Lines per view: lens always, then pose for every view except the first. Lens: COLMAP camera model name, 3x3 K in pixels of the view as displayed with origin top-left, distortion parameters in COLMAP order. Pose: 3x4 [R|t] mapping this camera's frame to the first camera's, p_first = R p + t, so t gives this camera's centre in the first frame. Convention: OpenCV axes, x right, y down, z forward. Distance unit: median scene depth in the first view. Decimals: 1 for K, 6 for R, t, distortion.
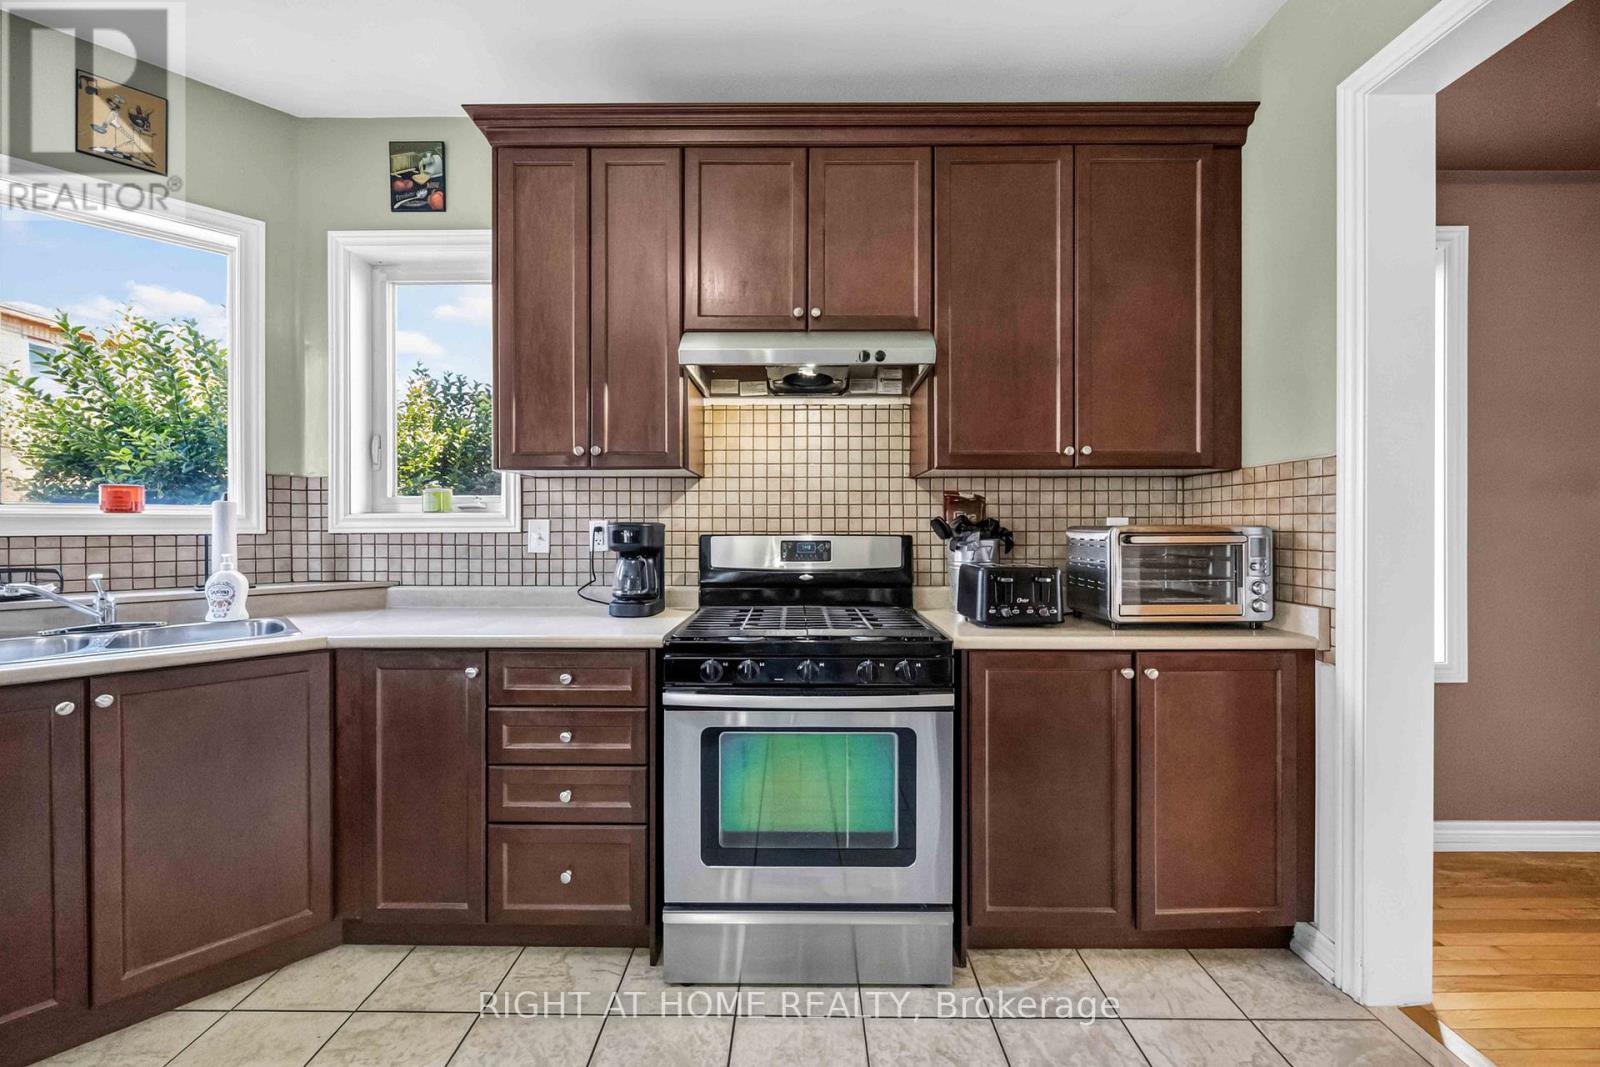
lens RADIAL K [[616.0, 0, 800.4], [0, 616.0, 526.5], [0, 0, 1]] dist [-0.001076, -0.000045]
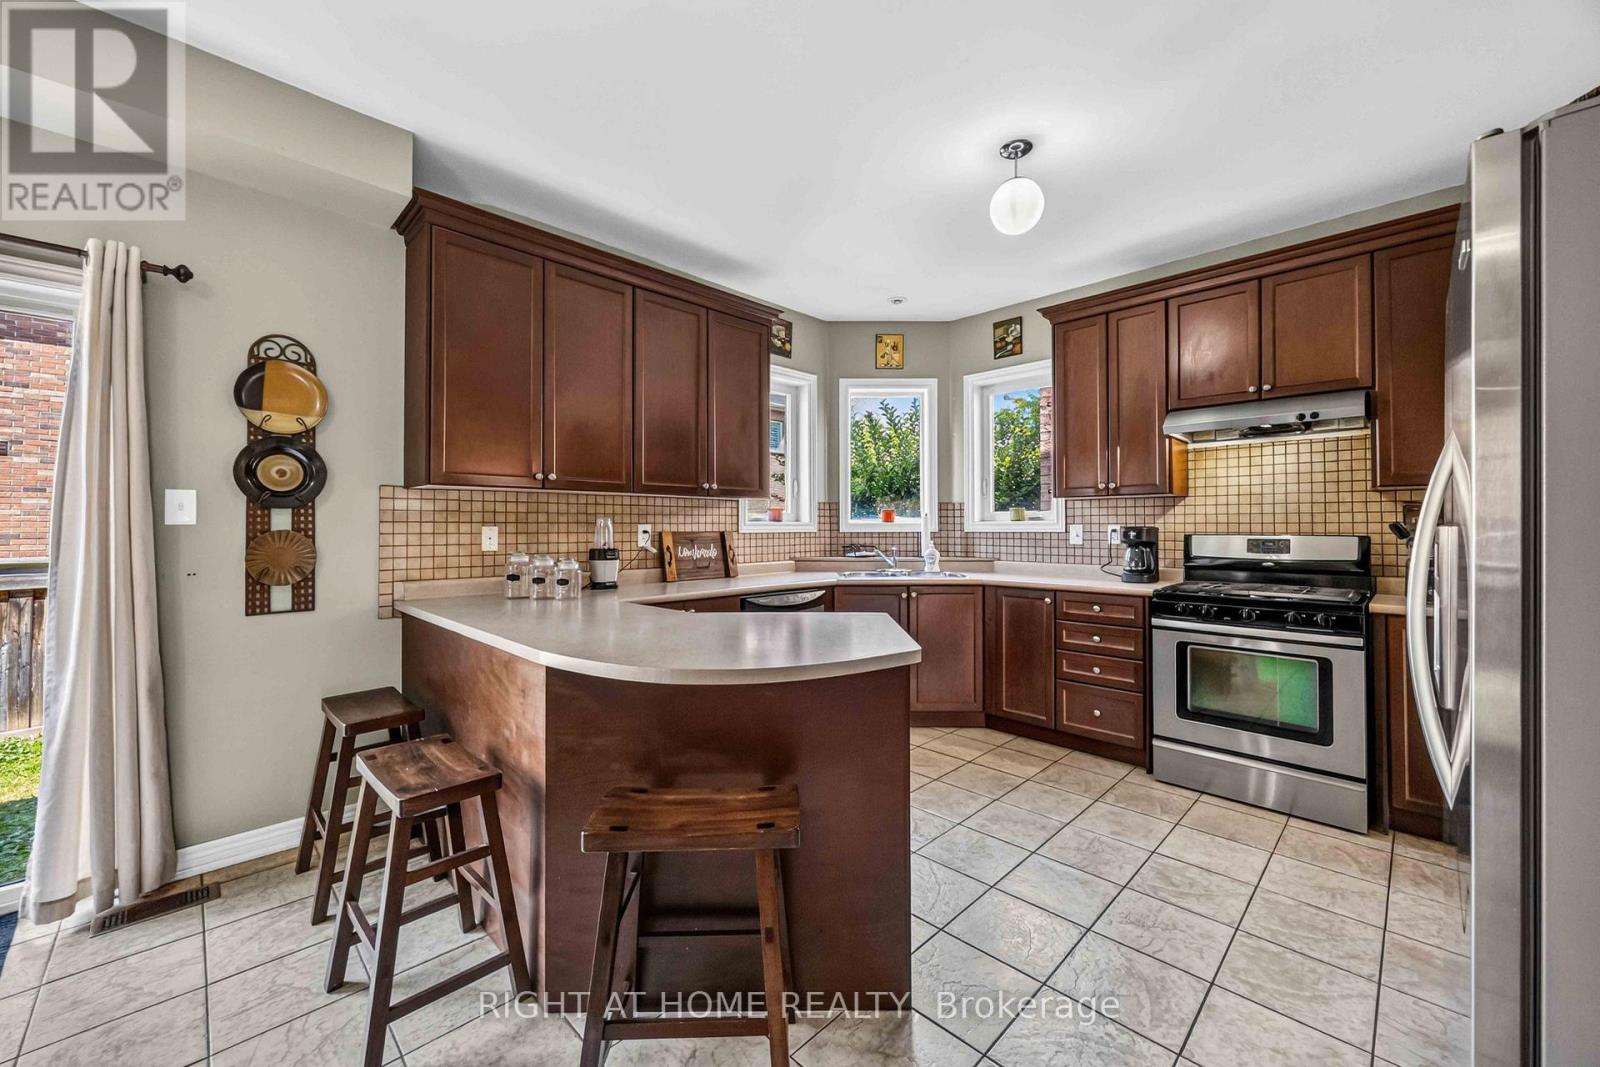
lens RADIAL K [[616.0, 0, 797.4], [0, 616.0, 517.9], [0, 0, 1]] dist [-0.001076, -0.000045]
pose [[0.703284, -0.010103, -0.710837, 0.254596], [-0.002097, 0.999865, -0.016285, -0.000641], [0.710906, 0.012943, 0.703168, -0.781457]]
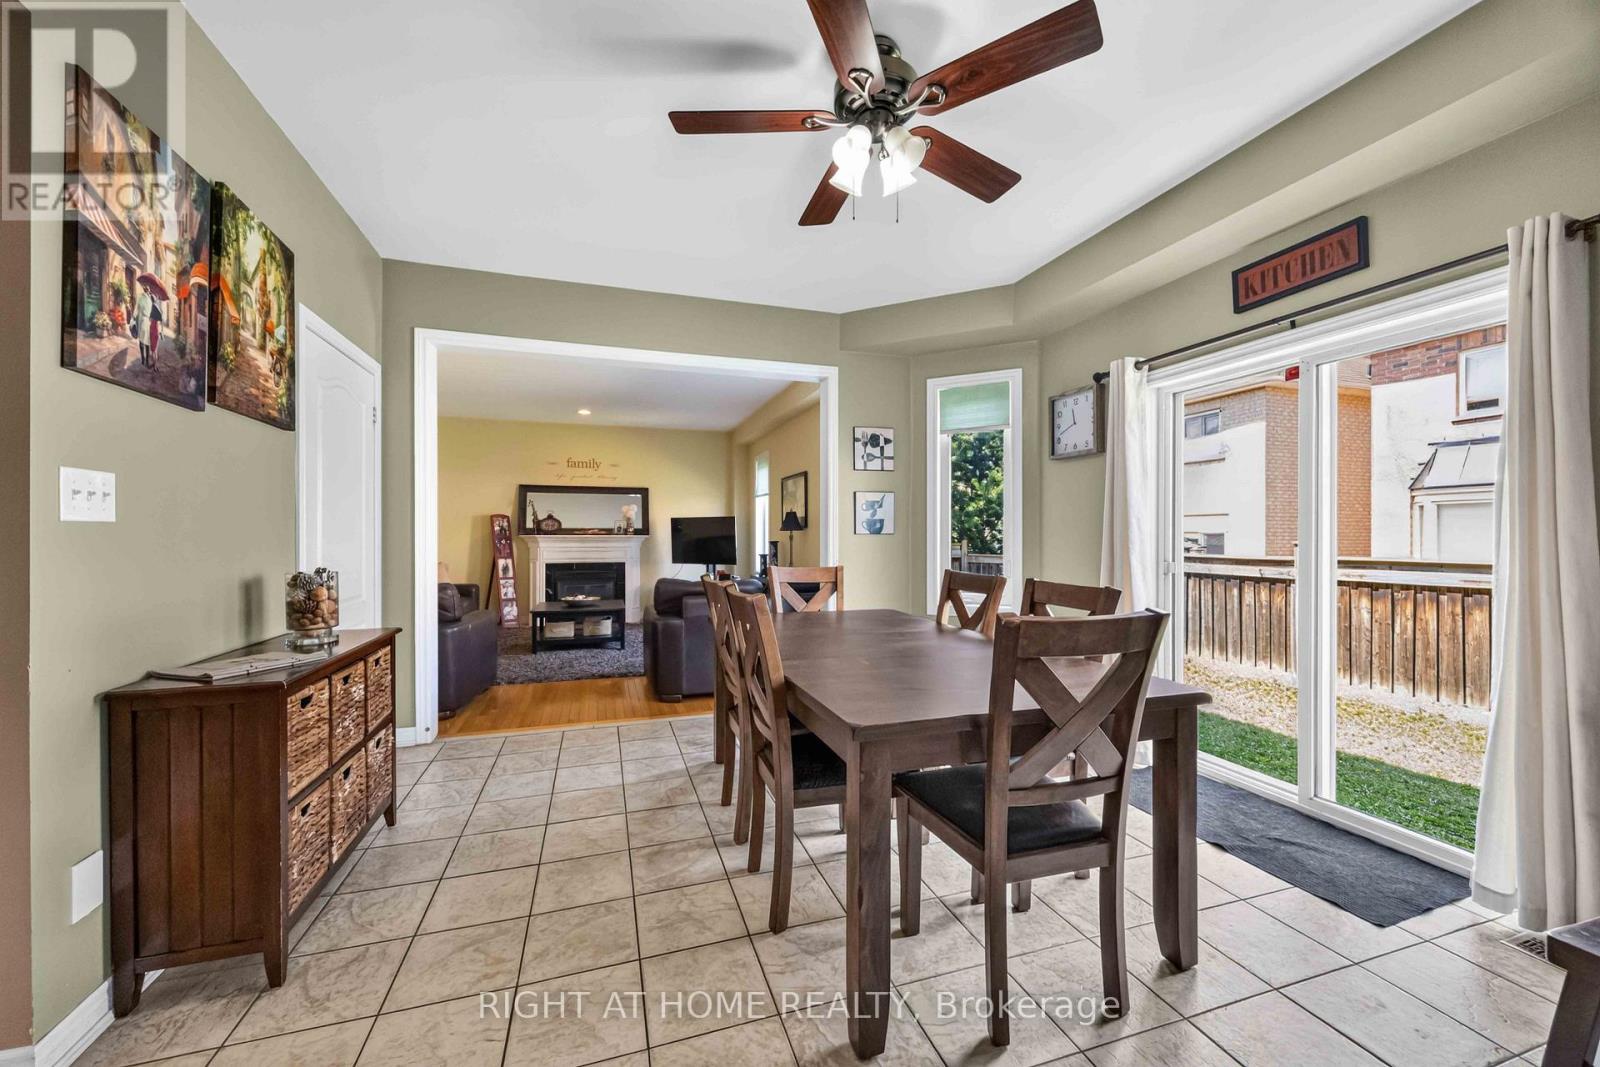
lens RADIAL K [[616.0, 0, 803.2], [0, 616.0, 535.5], [0, 0, 1]] dist [-0.001076, -0.000045]
pose [[-0.948091, 0.003399, -0.317981, 0.107433], [0.000252, 0.999951, 0.009938, 0.000605], [0.317999, 0.009342, -0.948045, -0.375471]]
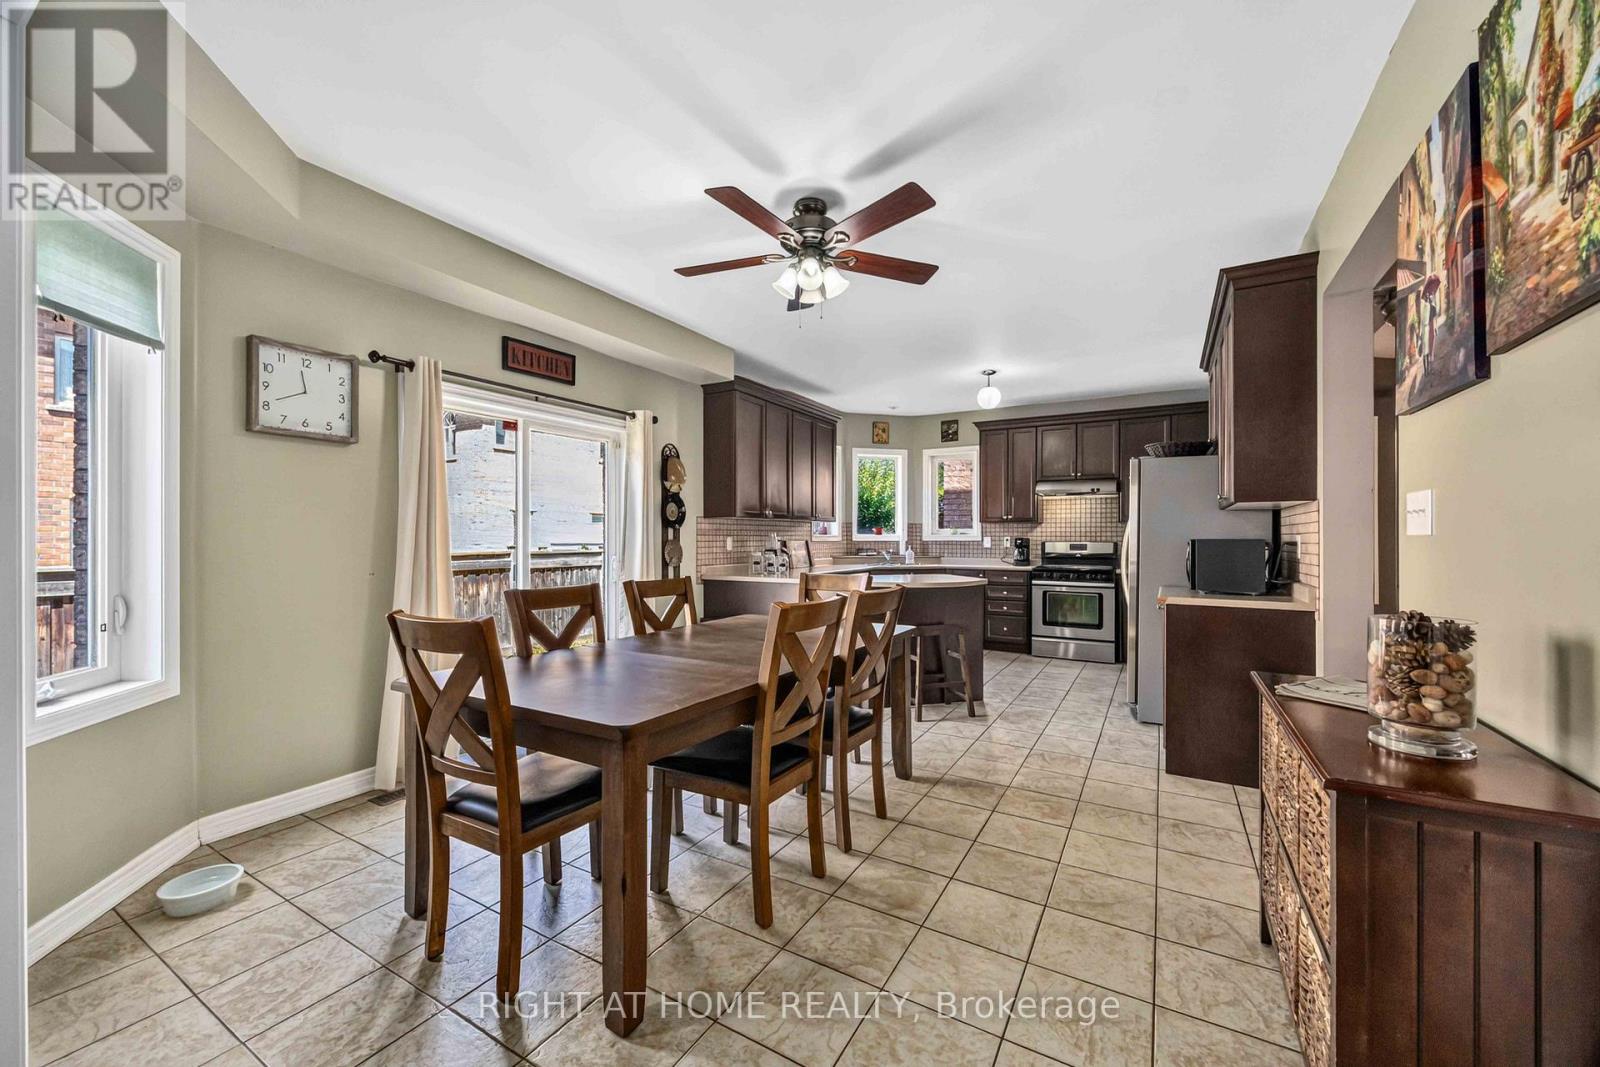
lens RADIAL K [[616.0, 0, 799.5], [0, 616.0, 536.7], [0, 0, 1]] dist [-0.001076, -0.000045]
pose [[0.864851, 0.002165, -0.502025, 0.347224], [-0.003664, 0.999991, -0.001999, -0.001485], [0.502016, 0.003568, 0.864851, -2.344500]]
